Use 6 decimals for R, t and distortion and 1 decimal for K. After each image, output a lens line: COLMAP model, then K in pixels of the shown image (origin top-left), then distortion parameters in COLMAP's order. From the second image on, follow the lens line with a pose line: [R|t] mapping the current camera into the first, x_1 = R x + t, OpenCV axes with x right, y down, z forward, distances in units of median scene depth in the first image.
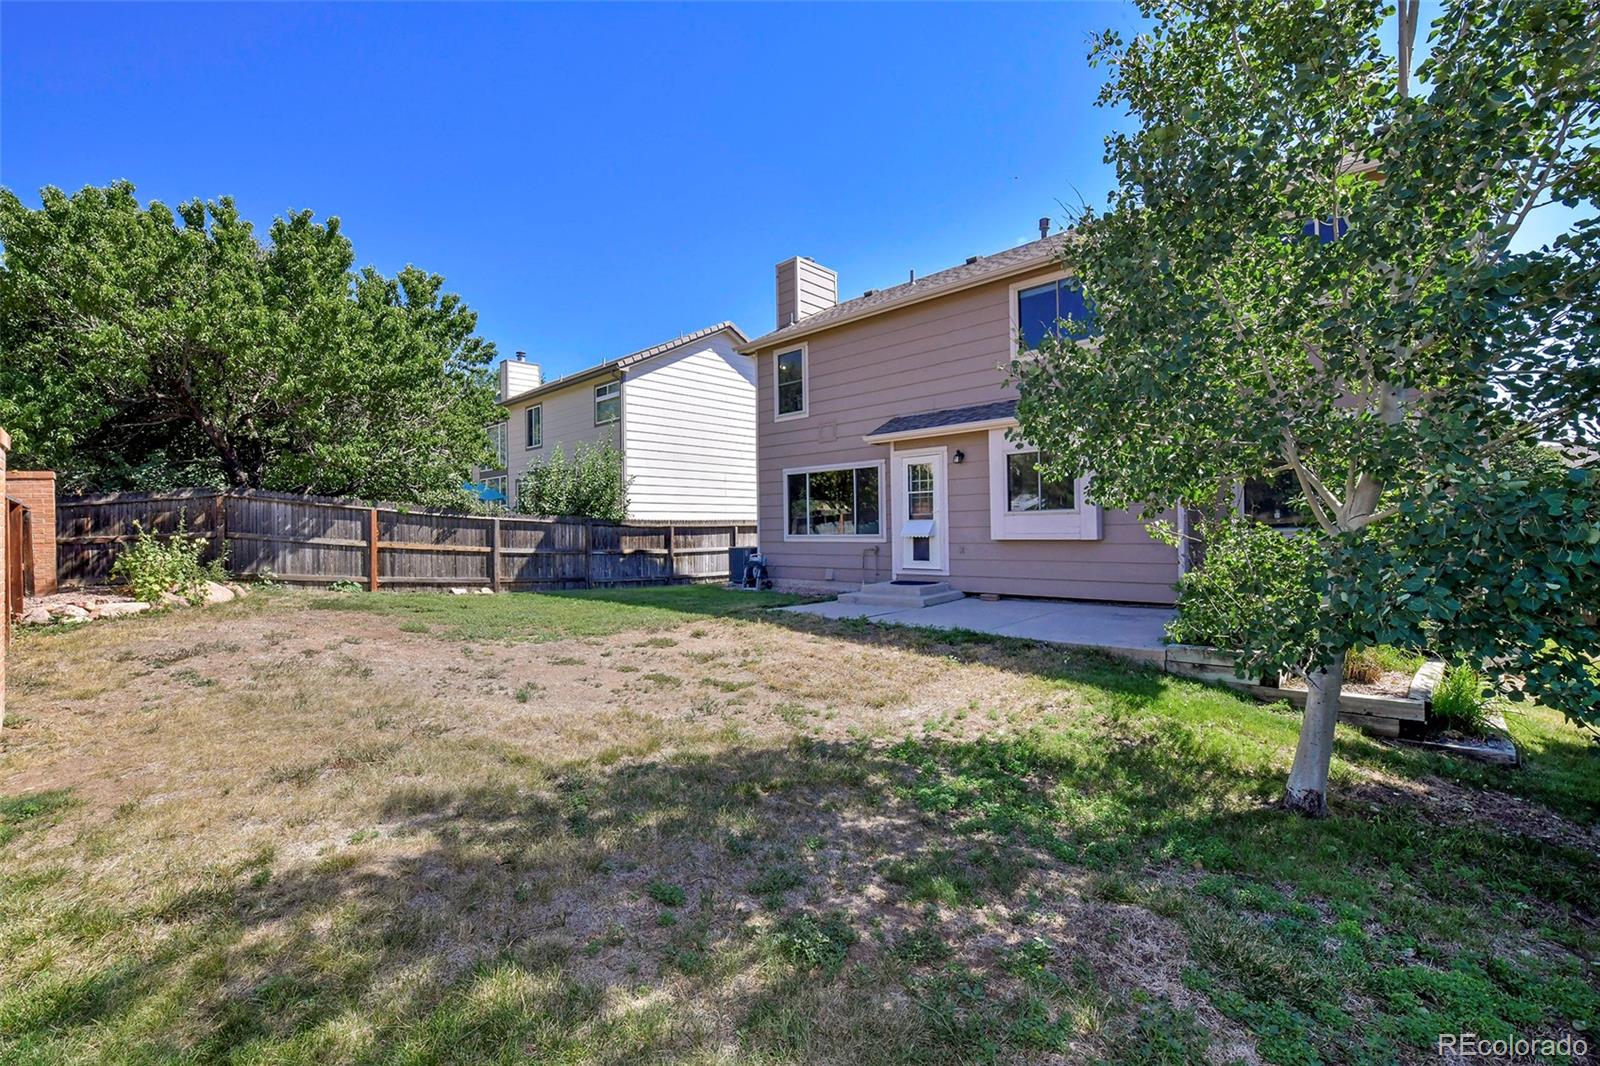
lens RADIAL K [[657.3, 0, 800.0], [0, 657.3, 533.0], [0, 0, 1]] dist [-0.000202, -0.000166]
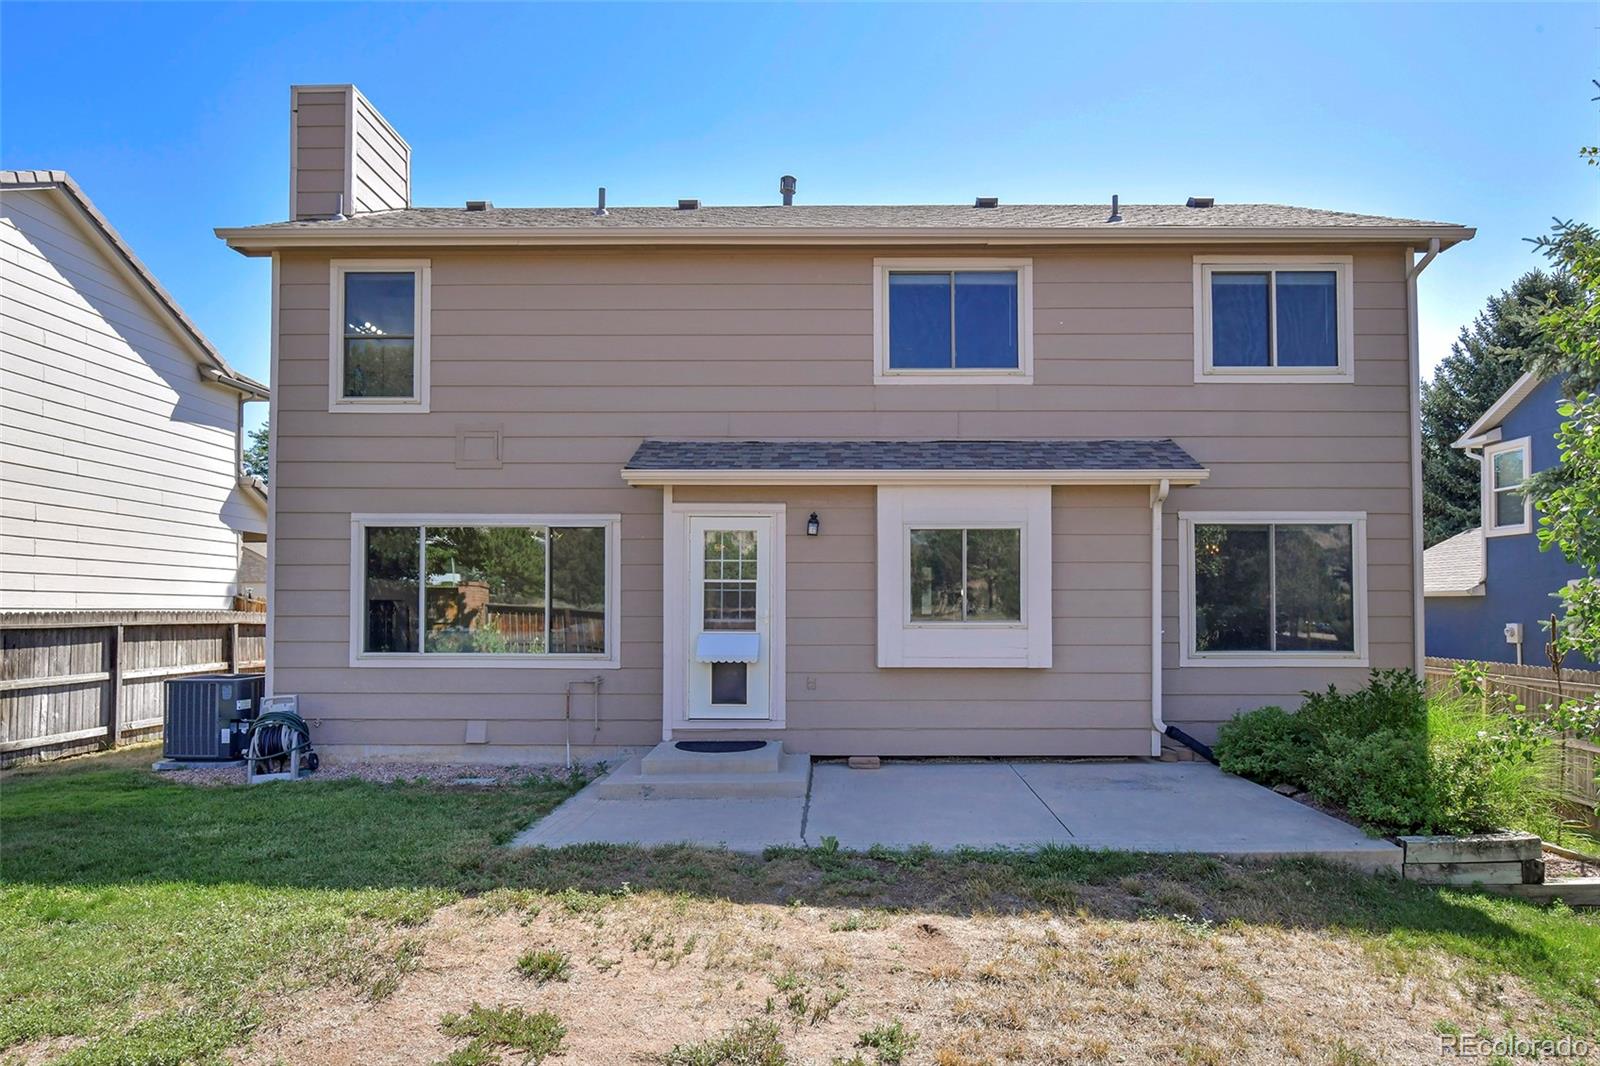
lens RADIAL K [[923.9, 0, 819.6], [0, 923.9, 590.3], [0, 0, 1]] dist [-0.001567, -0.001531]
pose [[0.738450, 0.032168, 0.673540, -0.254871], [-0.008474, 0.999225, -0.038432, -0.022002], [-0.674255, 0.022673, 0.738151, 0.326170]]
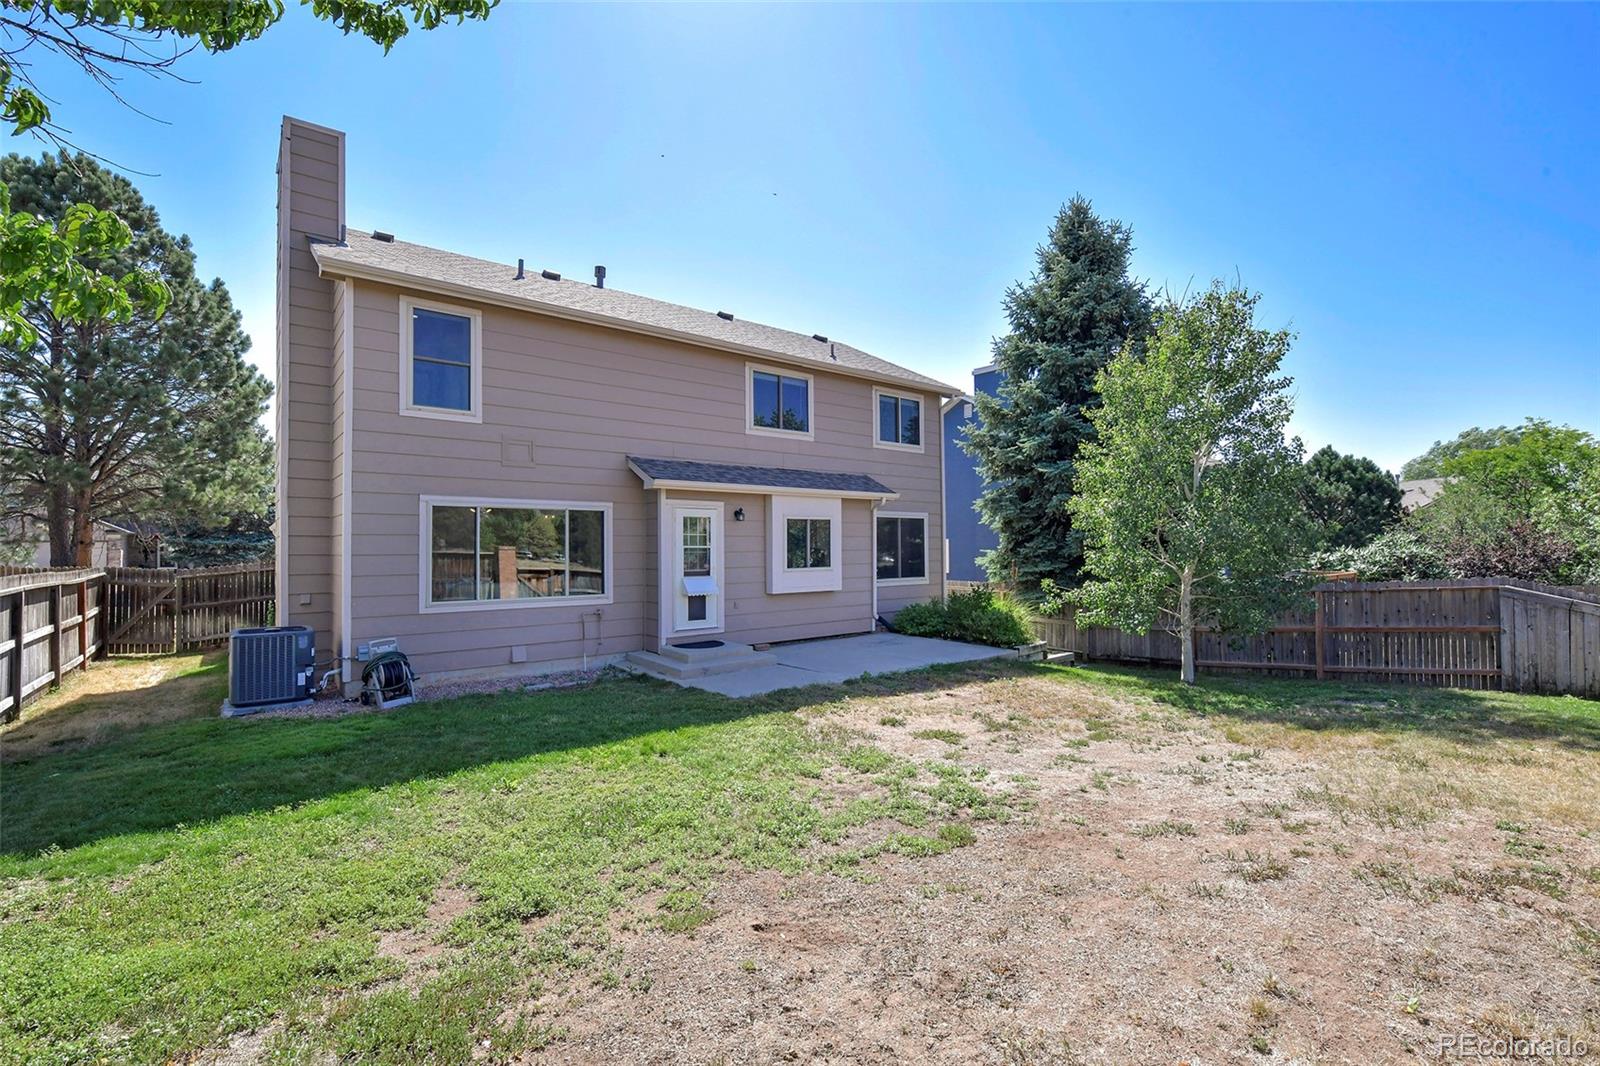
lens RADIAL K [[712.5, 0, 800.0], [0, 712.5, 533.0], [0, 0, 1]] dist [-0.002075, -0.000376]
pose [[0.137677, 0.036780, 0.989794, -0.709270], [0.011781, 0.999179, -0.038767, -0.036238], [-0.990407, 0.016998, 0.137130, 0.630689]]
